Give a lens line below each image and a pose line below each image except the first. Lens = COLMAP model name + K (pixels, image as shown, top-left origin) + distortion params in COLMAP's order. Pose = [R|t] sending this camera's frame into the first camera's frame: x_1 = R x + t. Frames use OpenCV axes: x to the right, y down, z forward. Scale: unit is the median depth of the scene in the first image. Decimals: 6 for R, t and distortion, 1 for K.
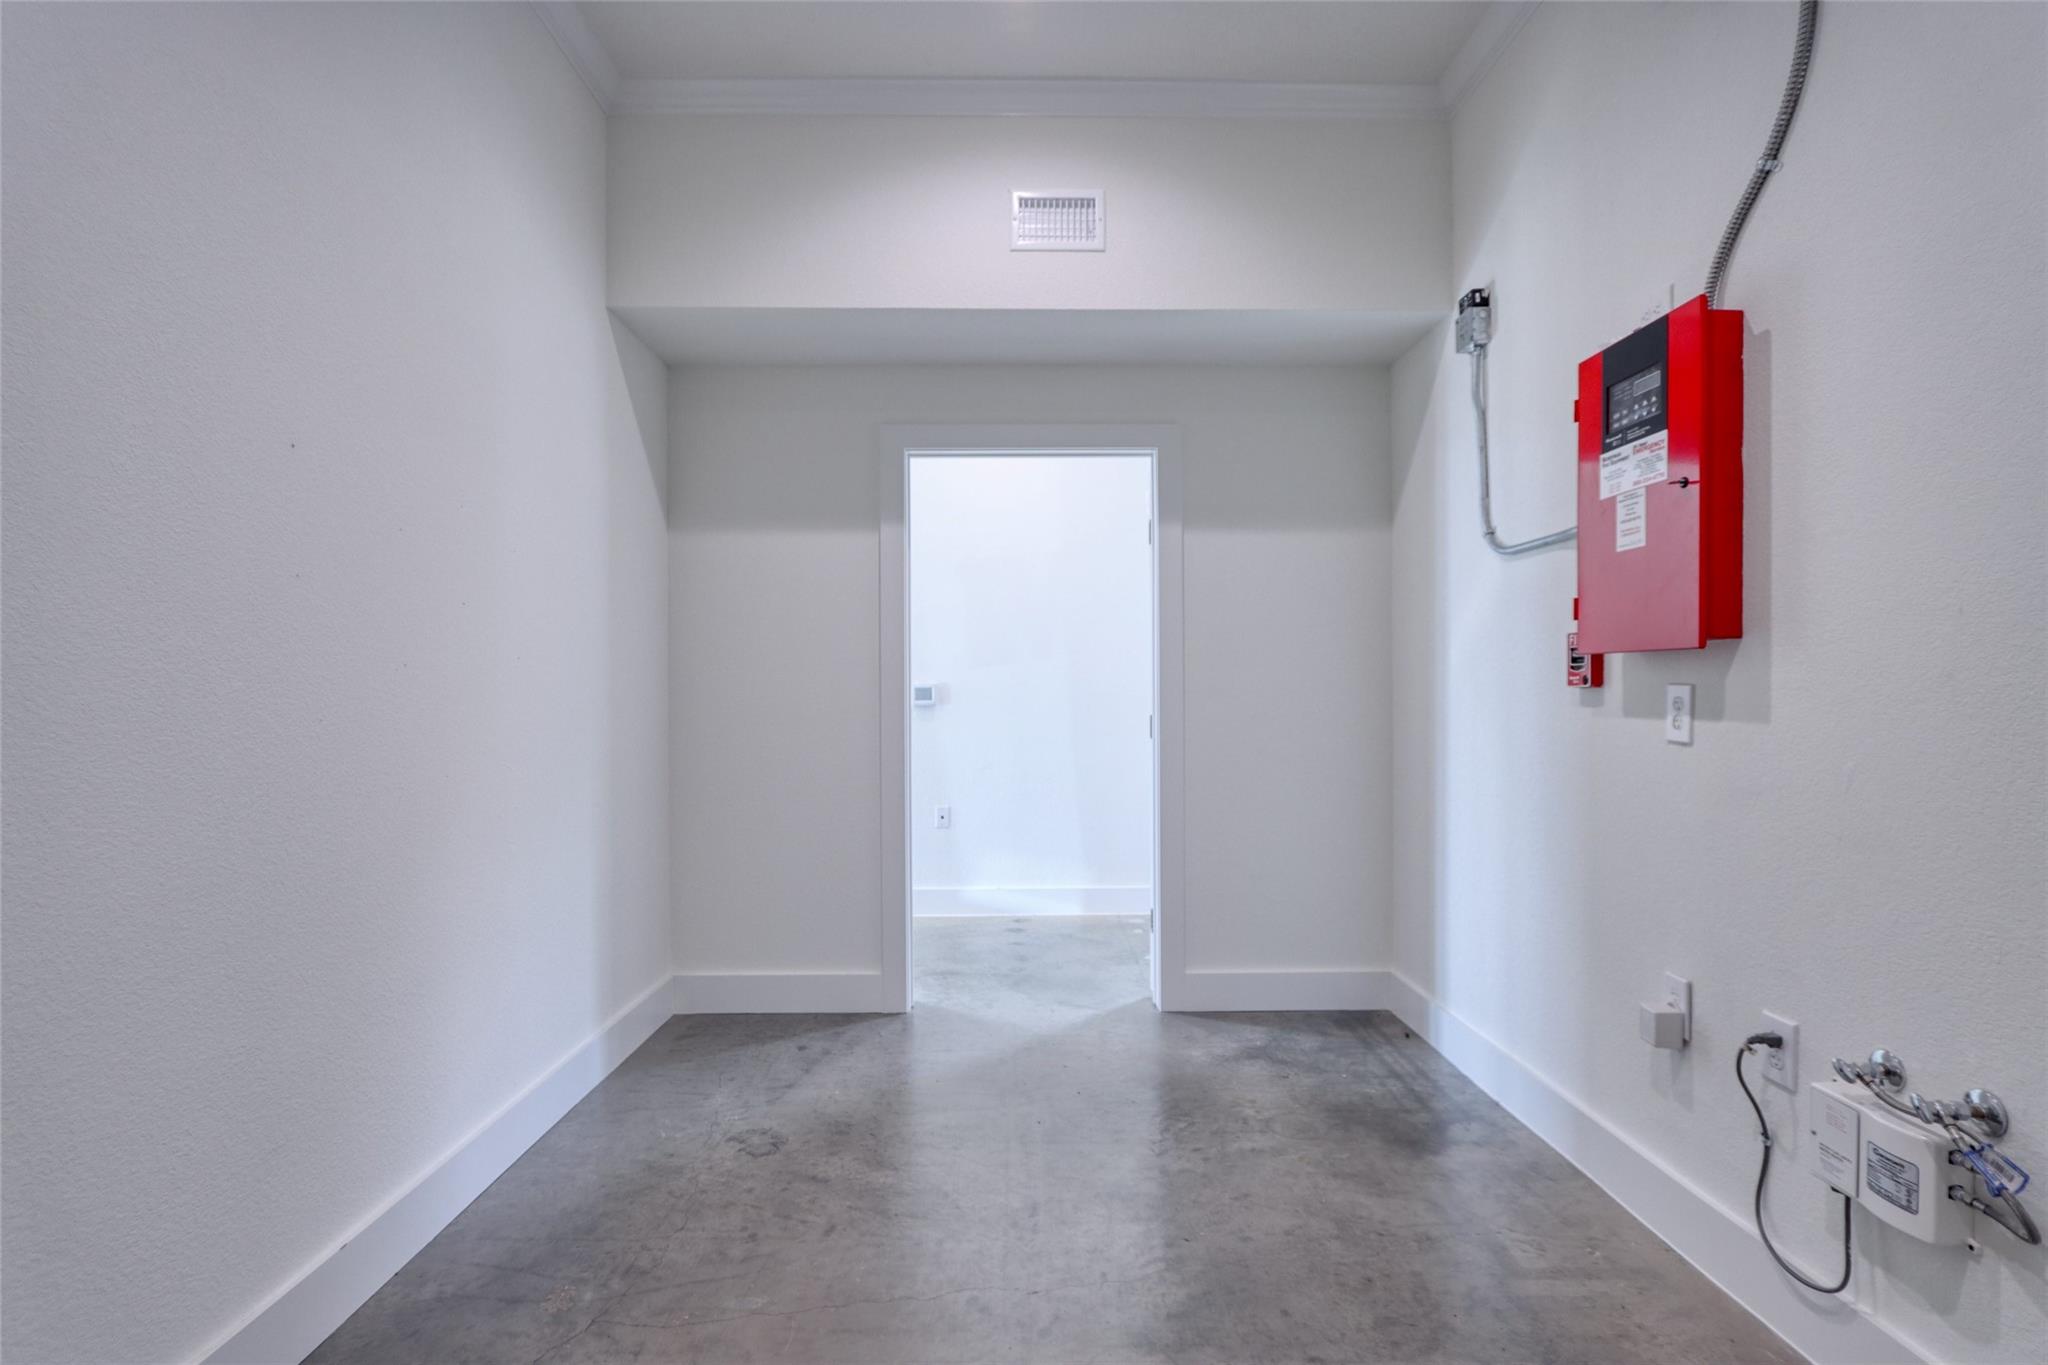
lens RADIAL K [[982.8, 0, 1028.2], [0, 982.8, 697.8], [0, 0, 1]] dist [-0.022671, 0.004988]
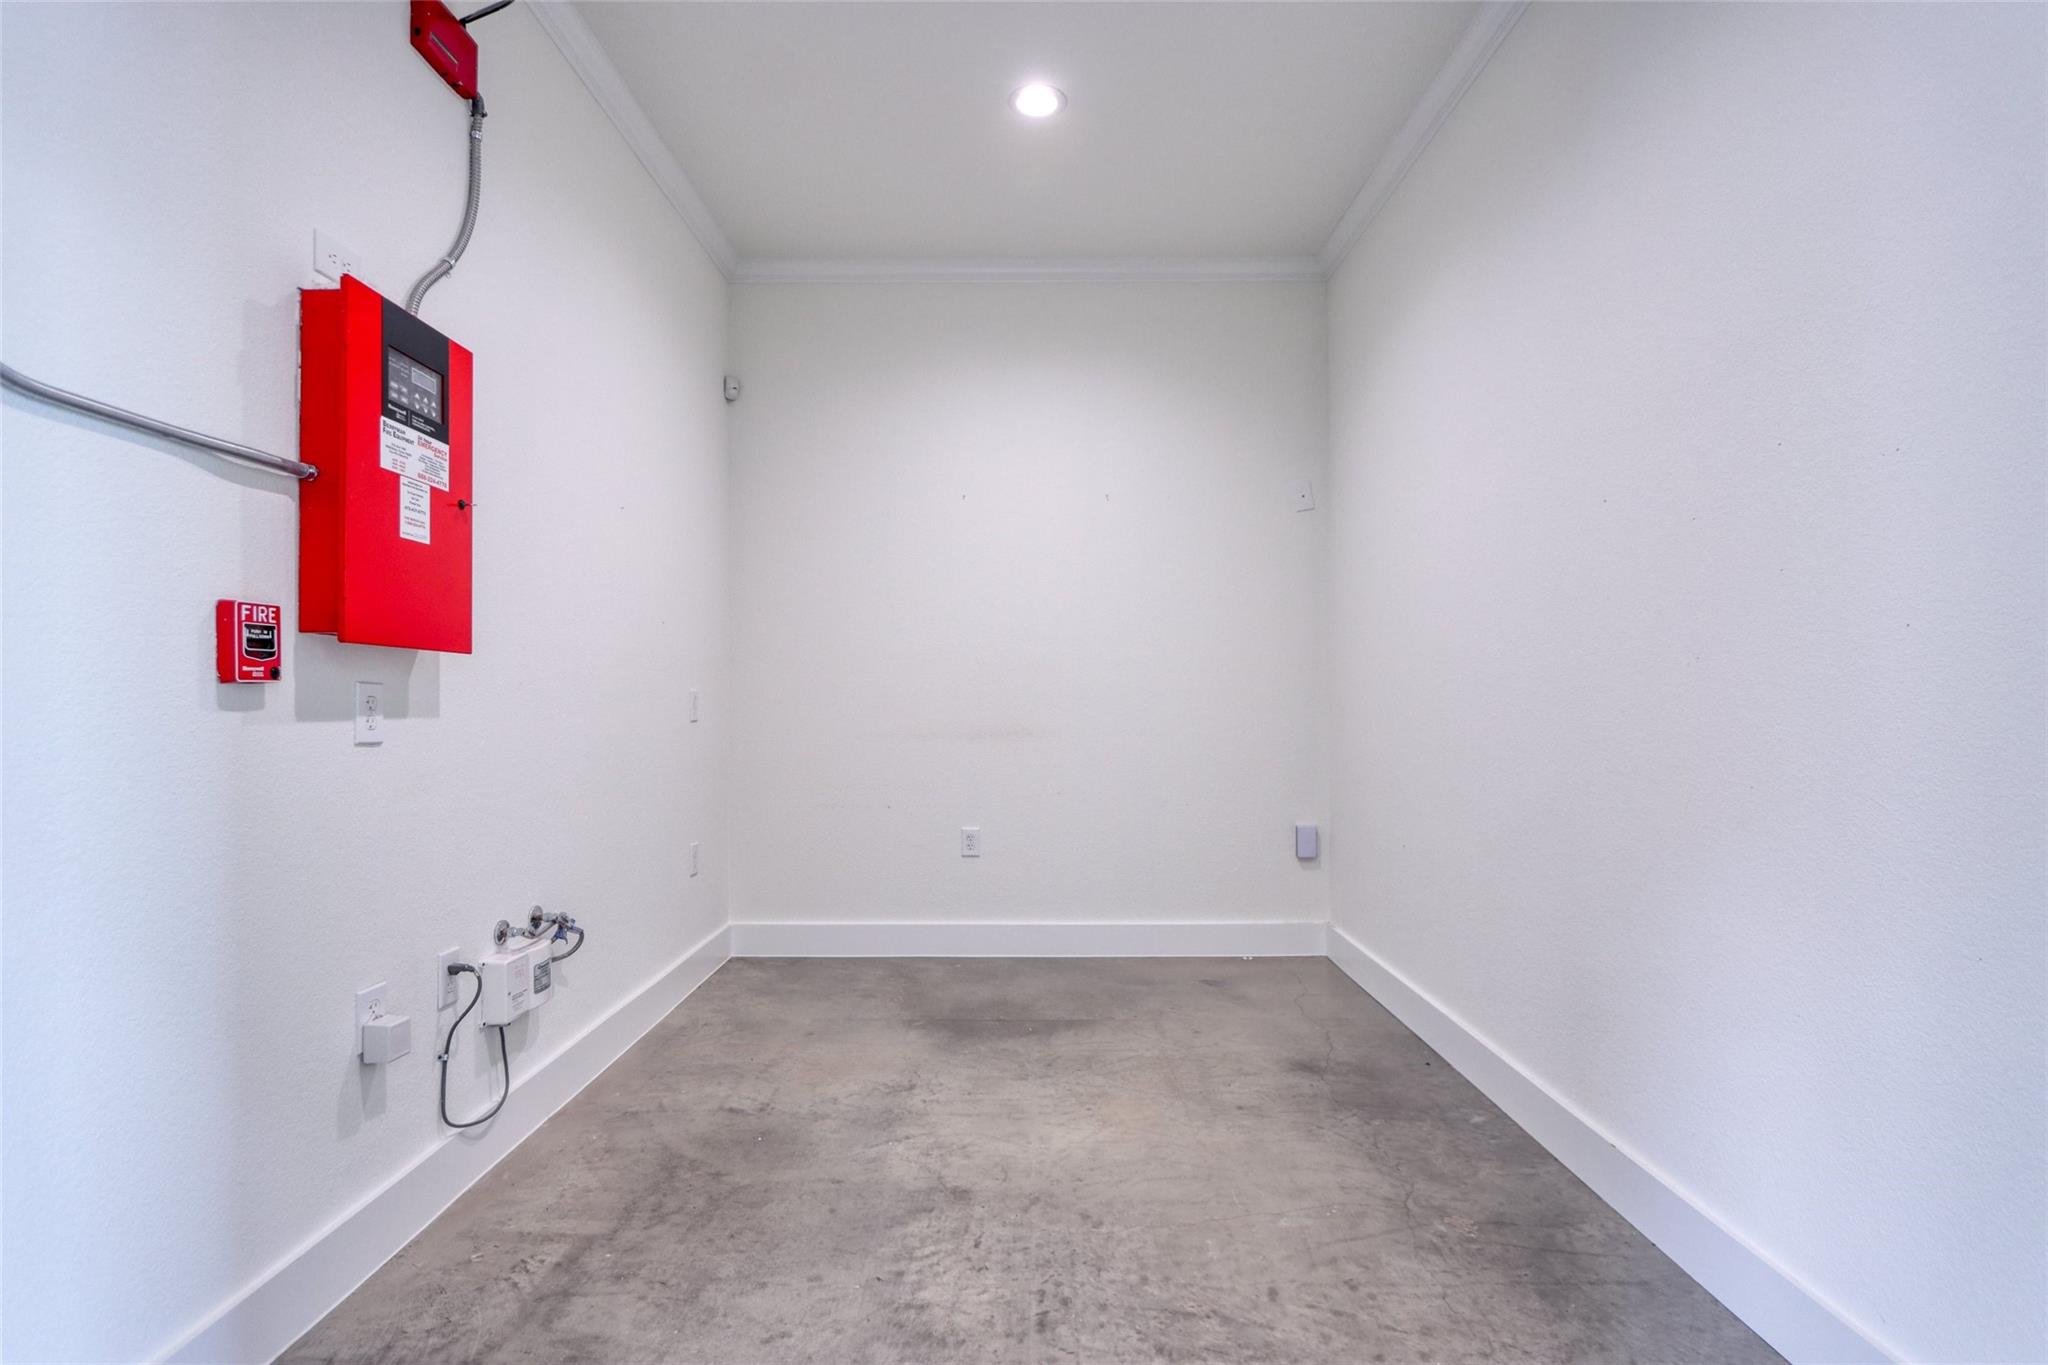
lens RADIAL K [[982.8, 0, 1028.2], [0, 982.8, 697.8], [0, 0, 1]] dist [-0.022671, 0.004988]
pose [[-0.999894, 0.003528, 0.014124, 0.004701], [0.003602, 0.999980, 0.005186, -0.001820], [-0.014106, 0.005237, -0.999887, 1.945585]]
